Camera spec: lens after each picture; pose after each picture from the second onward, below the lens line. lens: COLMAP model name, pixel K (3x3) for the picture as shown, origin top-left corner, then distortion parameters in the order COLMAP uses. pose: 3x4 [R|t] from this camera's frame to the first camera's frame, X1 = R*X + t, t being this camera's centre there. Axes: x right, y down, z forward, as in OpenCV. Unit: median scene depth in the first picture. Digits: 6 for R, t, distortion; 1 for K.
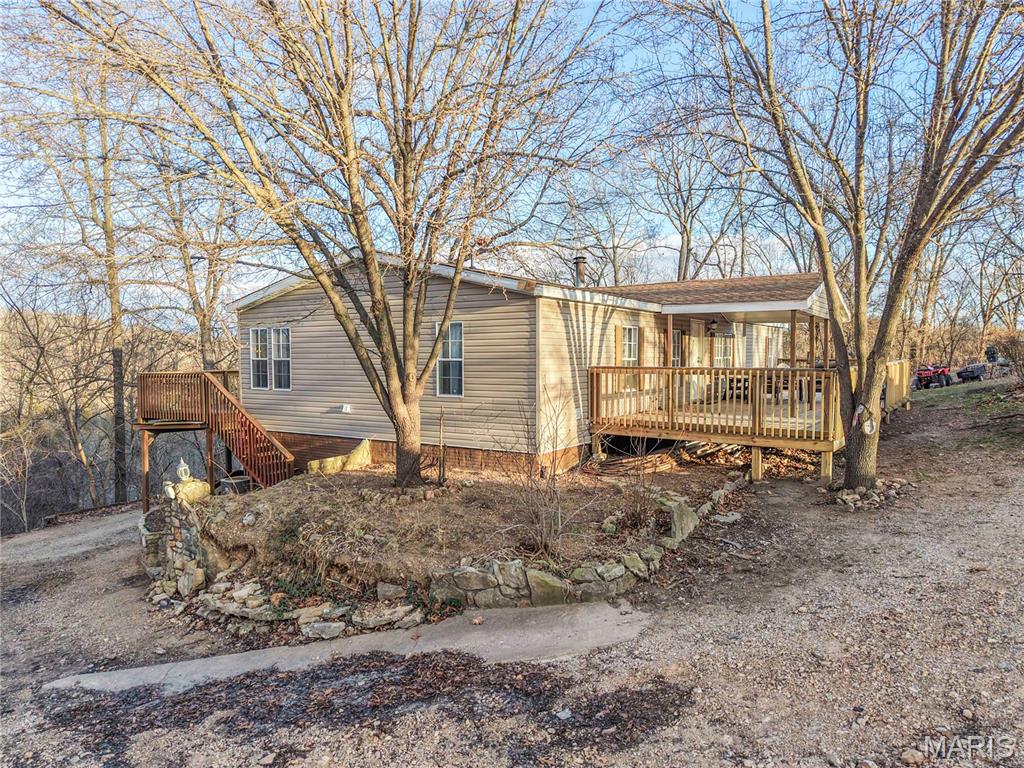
lens RADIAL K [[681.1, 0, 512.0], [0, 681.1, 384.0], [0, 0, 1]] dist [0.047766, -0.000898]
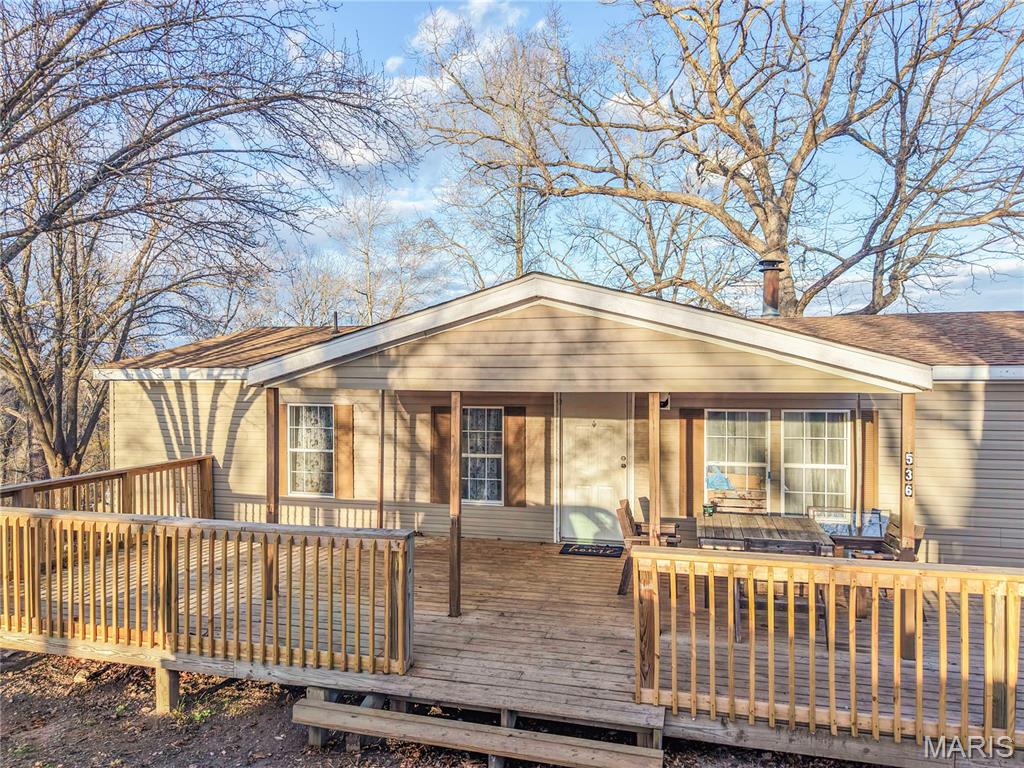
lens RADIAL K [[681.1, 0, 512.0], [0, 681.1, 384.0], [0, 0, 1]] dist [0.047766, -0.000898]
pose [[0.315279, 0.003980, -0.948991, 0.892024], [-0.048614, 0.998746, -0.011962, -0.104890], [0.947753, 0.049906, 0.315077, 0.944818]]
